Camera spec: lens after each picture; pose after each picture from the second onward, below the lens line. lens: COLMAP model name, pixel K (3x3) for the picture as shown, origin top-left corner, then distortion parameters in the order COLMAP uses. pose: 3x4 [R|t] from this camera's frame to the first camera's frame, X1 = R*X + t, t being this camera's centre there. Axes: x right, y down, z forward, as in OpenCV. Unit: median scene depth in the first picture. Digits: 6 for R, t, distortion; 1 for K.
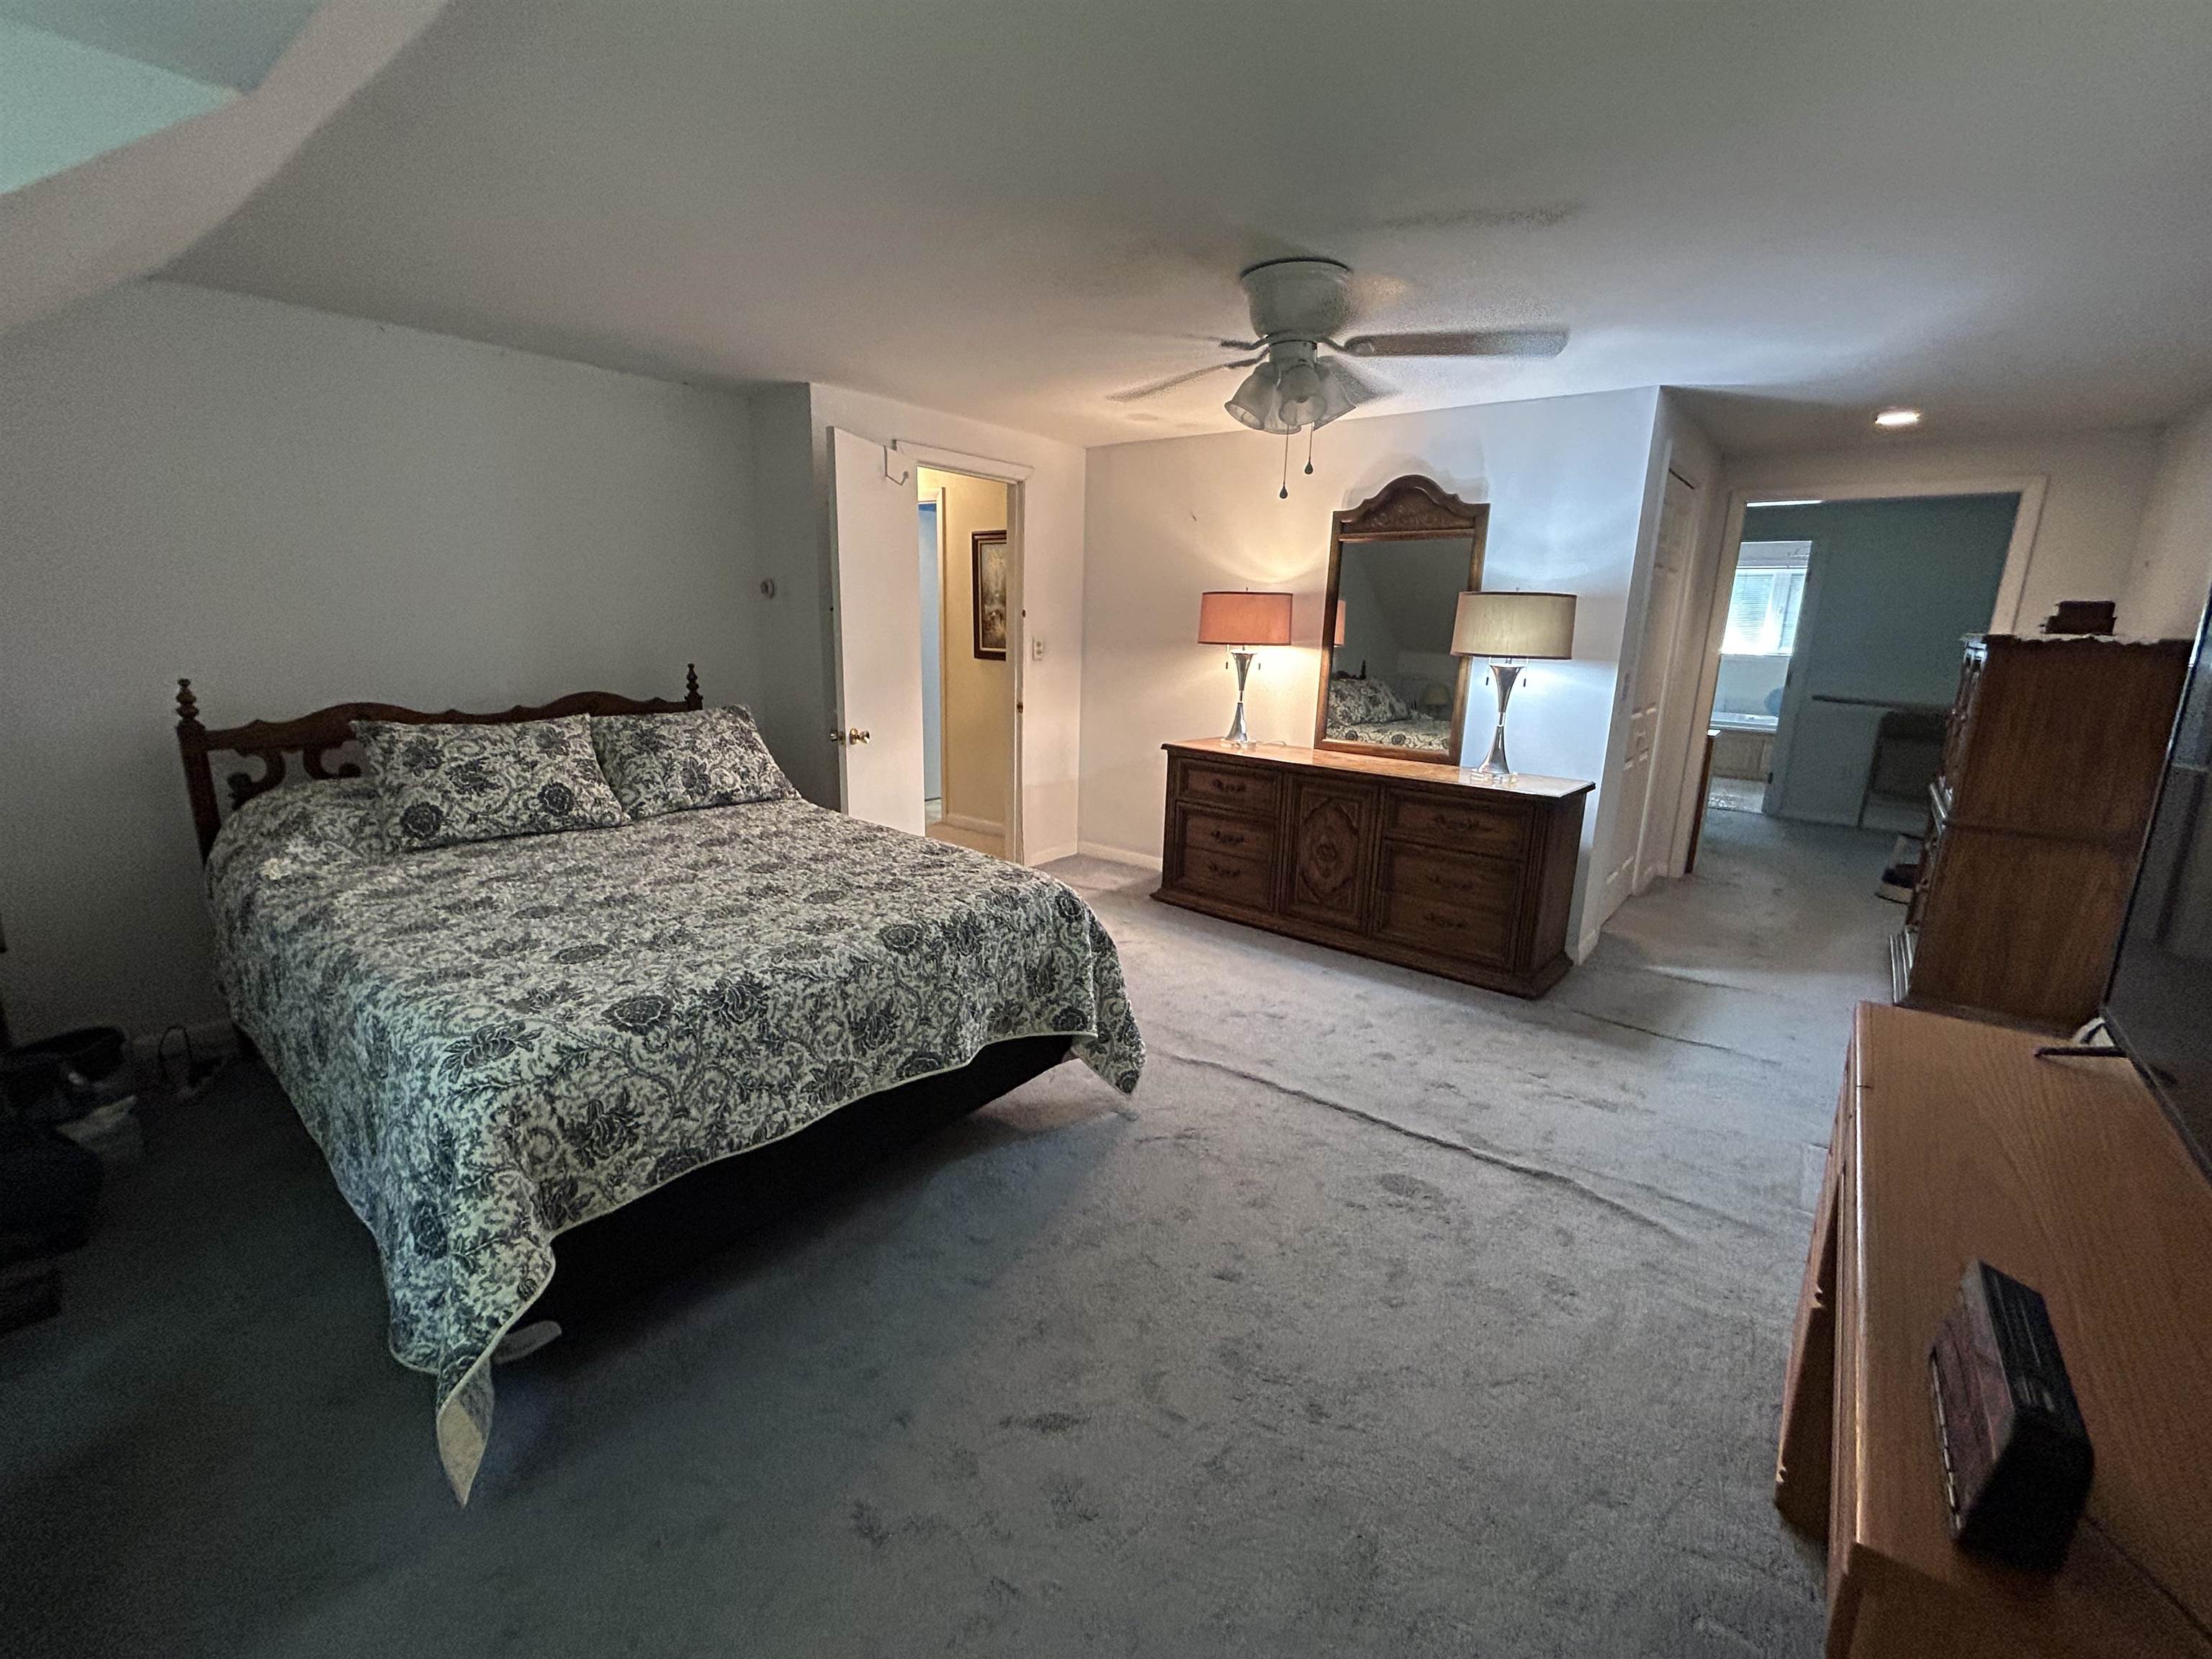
lens RADIAL K [[940.7, 0, 1102.9], [0, 940.7, 821.8], [0, 0, 1]] dist [0.000401, 0.000083]
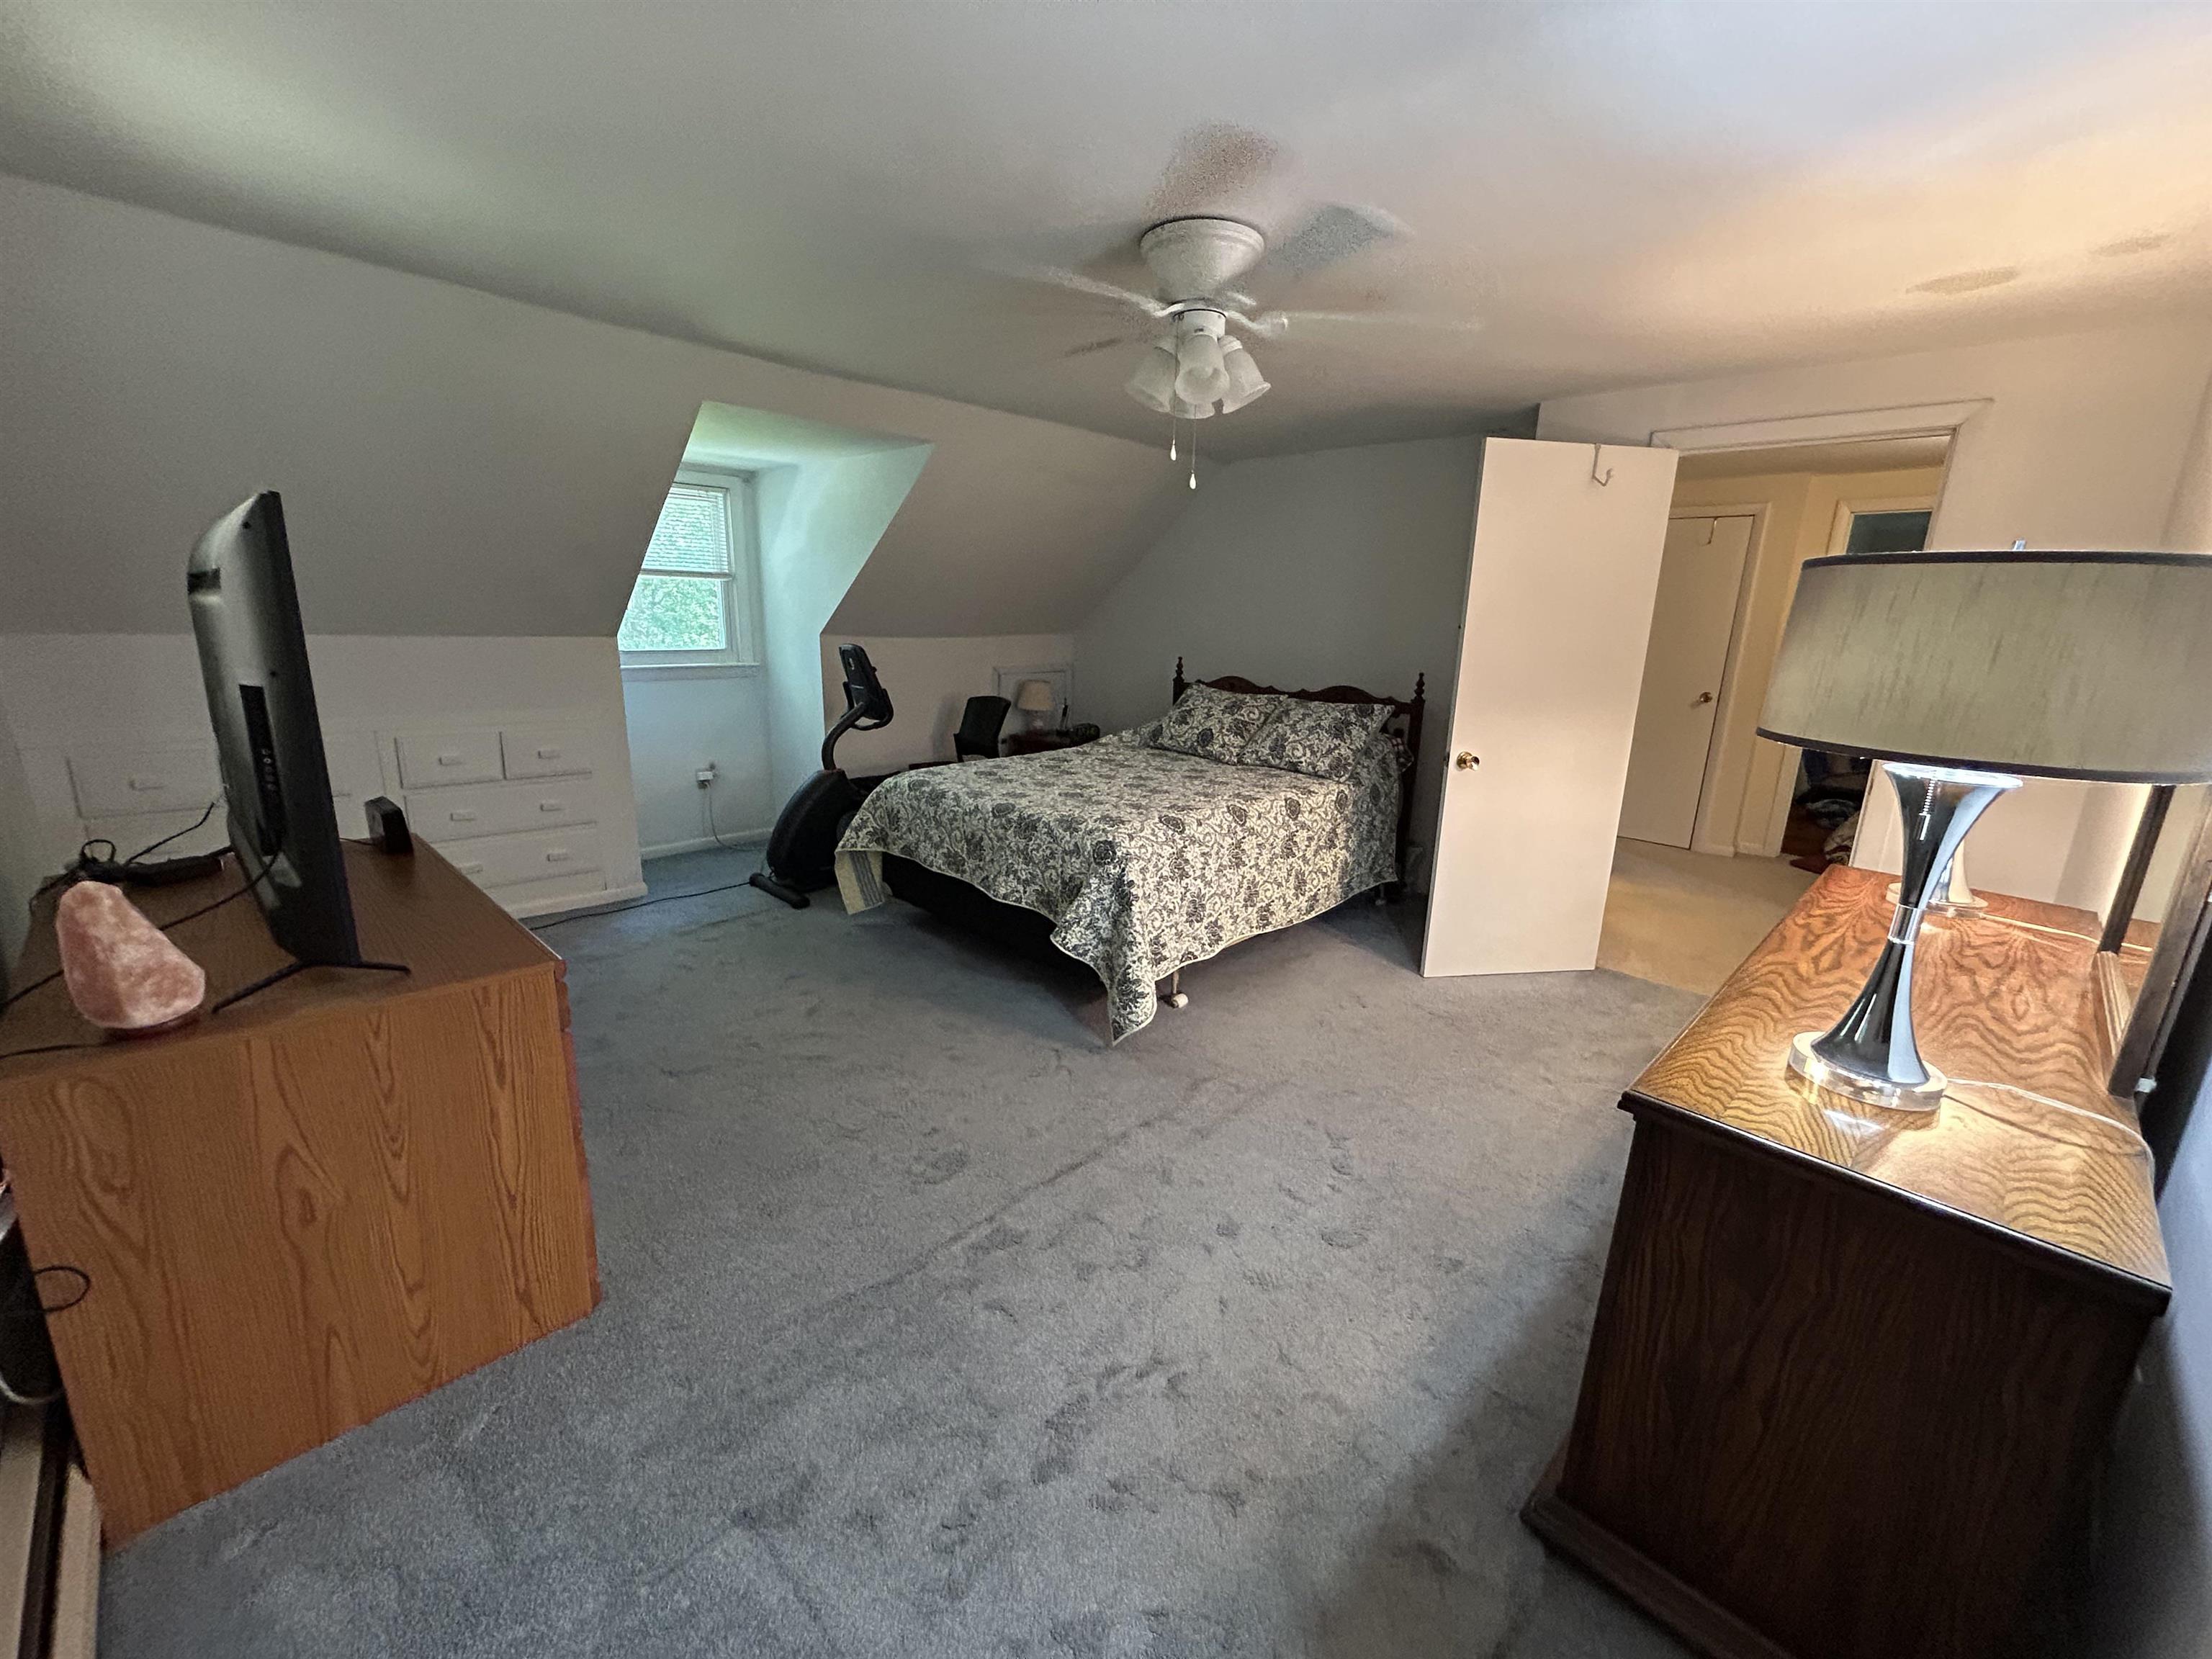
lens RADIAL K [[896.0, 0, 1103.0], [0, 896.0, 829.3], [0, 0, 1]] dist [0.001222, 0.000279]
pose [[-0.096908, 0.211274, -0.972611, 1.232825], [-0.242984, 0.942620, 0.228969, -0.233959], [0.965177, 0.258518, -0.040011, 1.159965]]
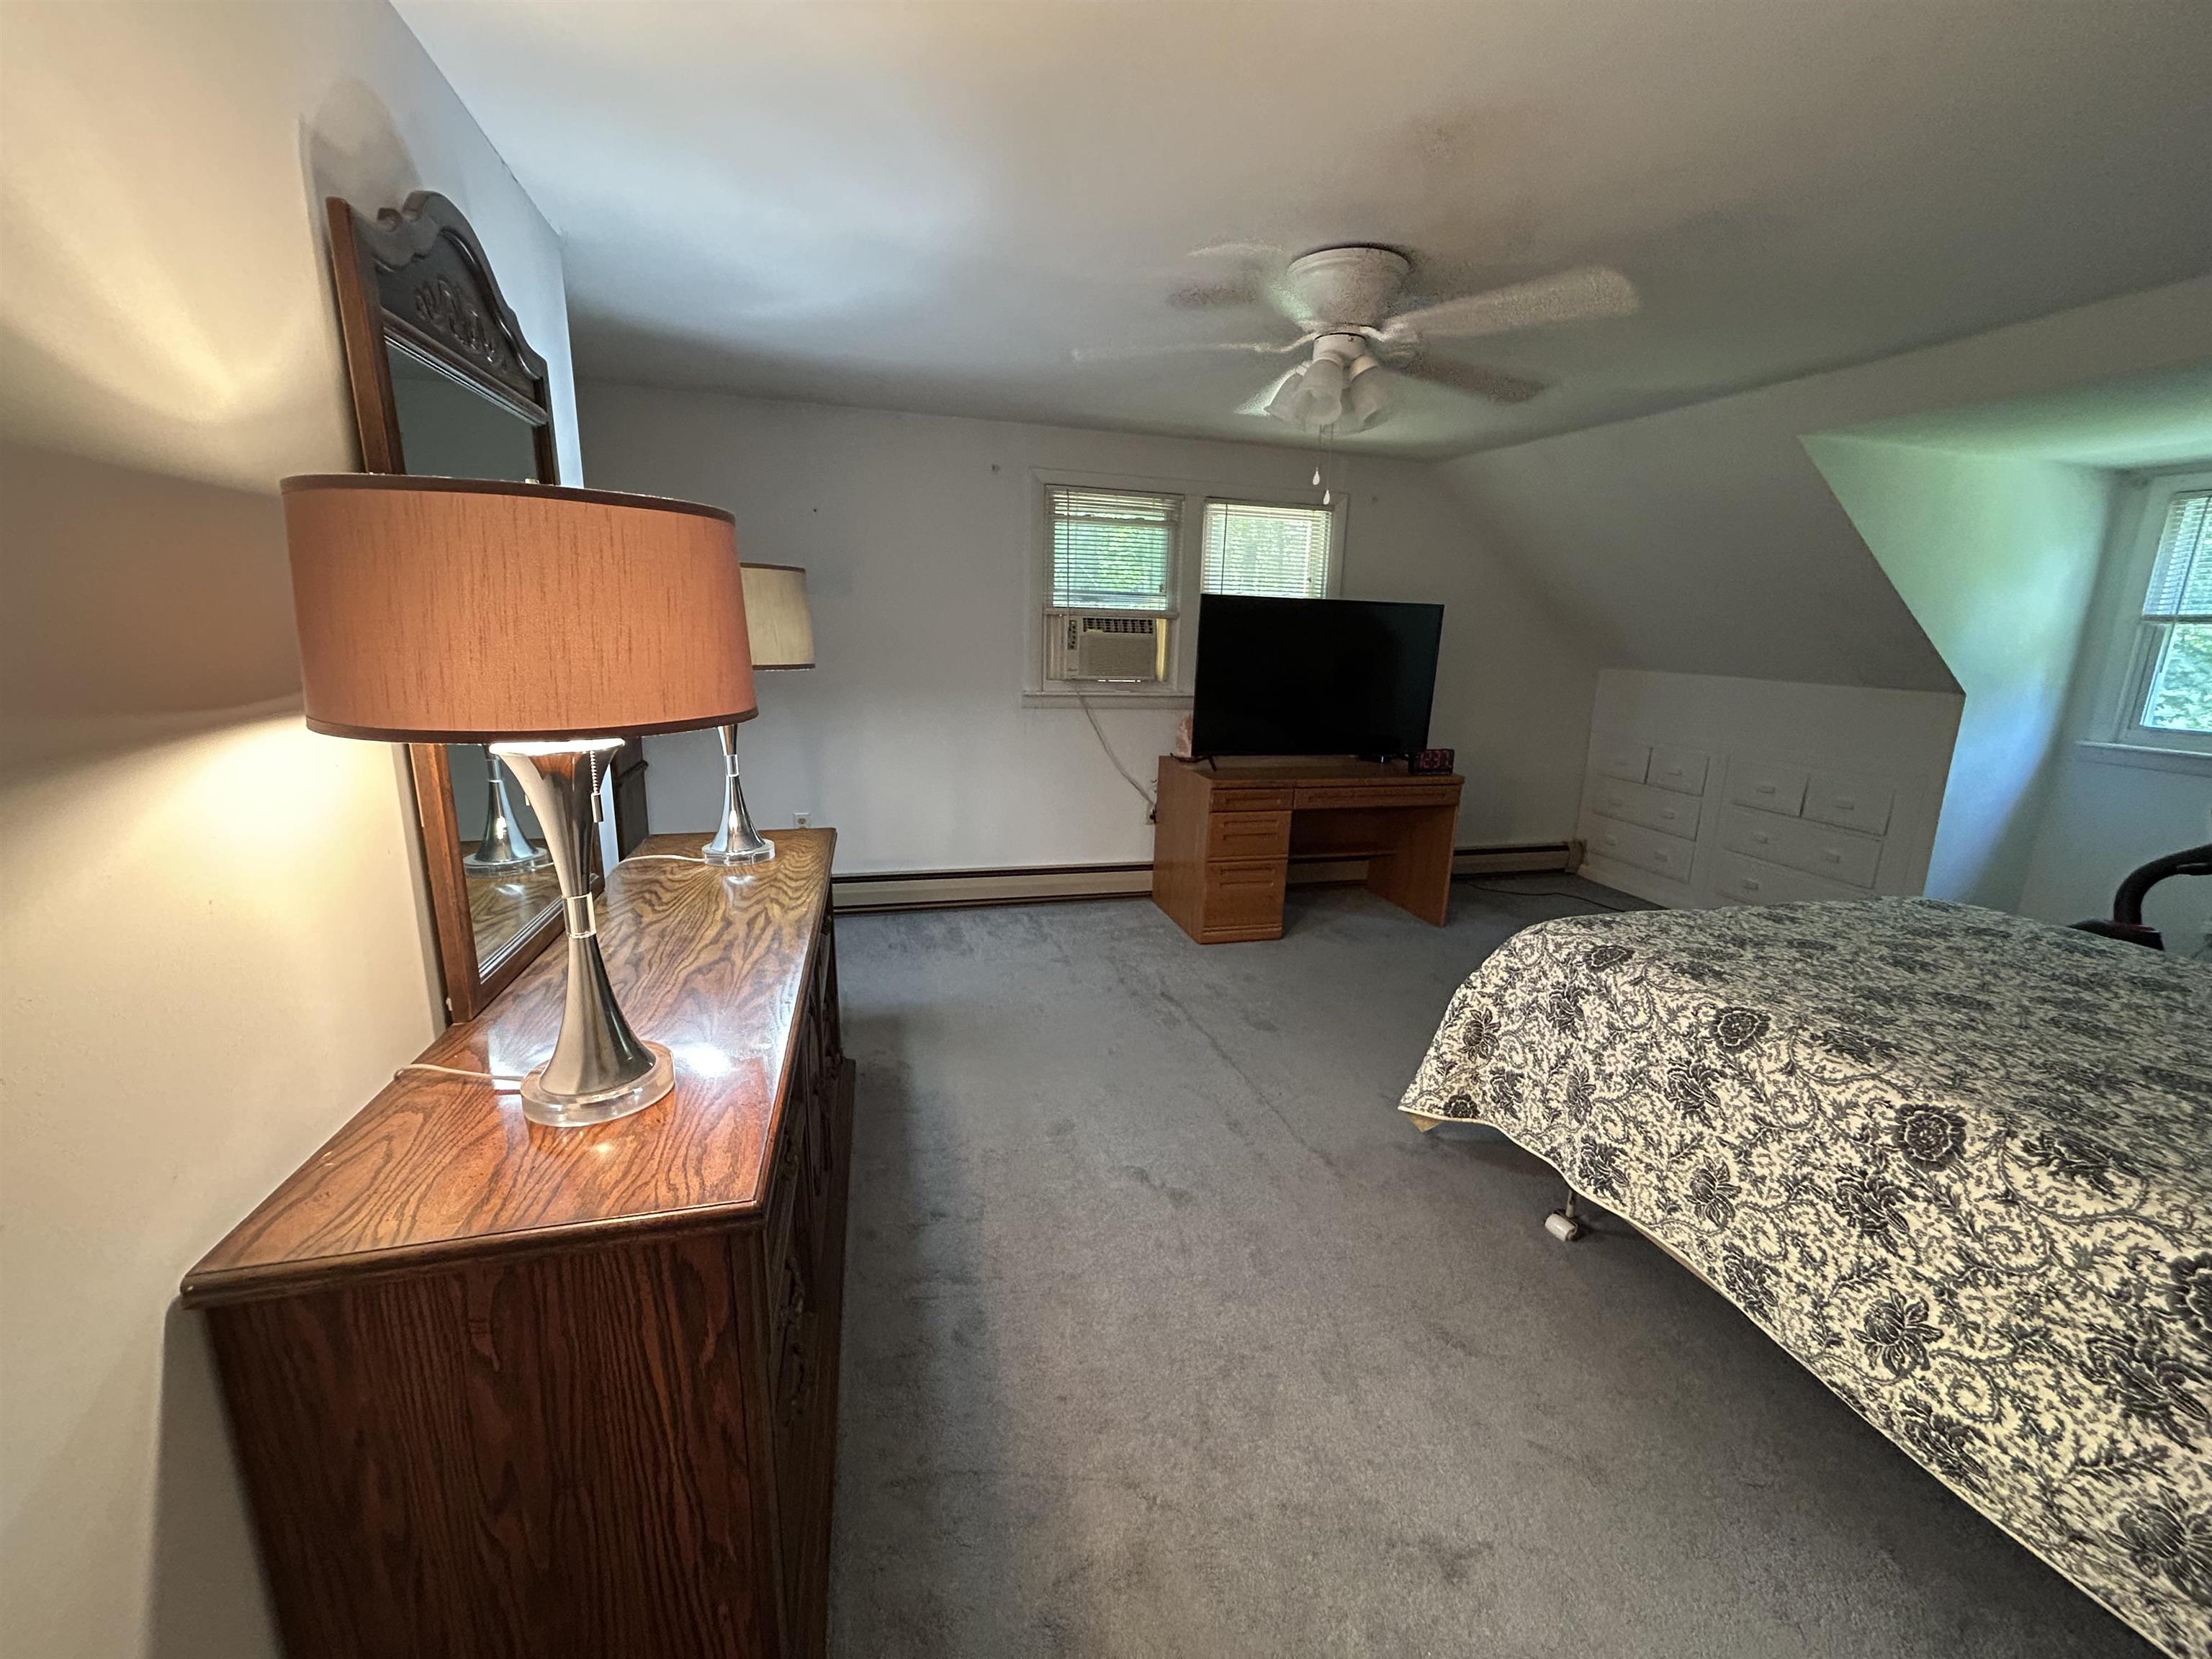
lens RADIAL K [[896.0, 0, 1103.0], [0, 896.0, 829.3], [0, 0, 1]] dist [0.001222, 0.000279]
pose [[-0.807873, -0.176369, 0.562347, -0.202505], [0.080192, 0.912402, 0.401362, -0.469852], [-0.583875, 0.369346, -0.722962, 2.104915]]
